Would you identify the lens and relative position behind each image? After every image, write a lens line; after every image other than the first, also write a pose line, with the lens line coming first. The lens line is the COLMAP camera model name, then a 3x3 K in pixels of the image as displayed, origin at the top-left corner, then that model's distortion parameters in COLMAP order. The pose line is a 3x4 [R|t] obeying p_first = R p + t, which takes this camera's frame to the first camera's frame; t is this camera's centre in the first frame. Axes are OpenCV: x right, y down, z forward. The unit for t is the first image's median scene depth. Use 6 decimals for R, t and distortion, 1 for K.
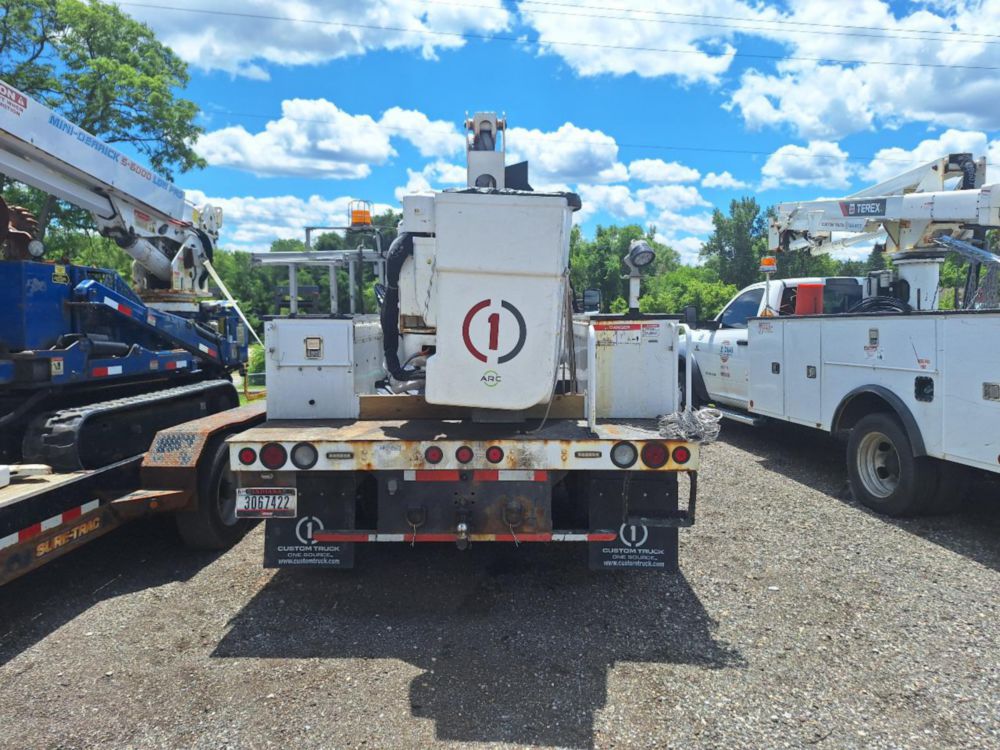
lens RADIAL K [[690.9, 0, 503.5], [0, 690.9, 358.4], [0, 0, 1]] dist [0.129434, -0.182018]
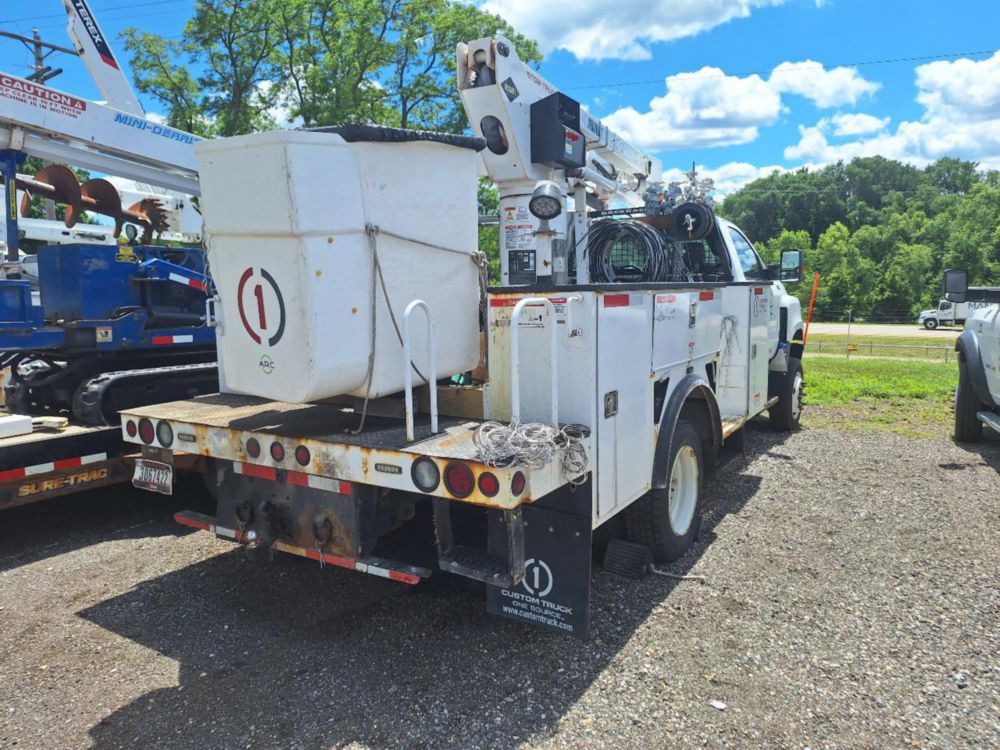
lens RADIAL K [[684.4, 0, 504.3], [0, 684.4, 362.1], [0, 0, 1]] dist [0.085006, -0.089896]
pose [[0.859942, 0.046281, -0.508289, 0.592980], [-0.022812, 0.998370, 0.052310, -0.021035], [0.509881, -0.033388, 0.859597, 0.403188]]
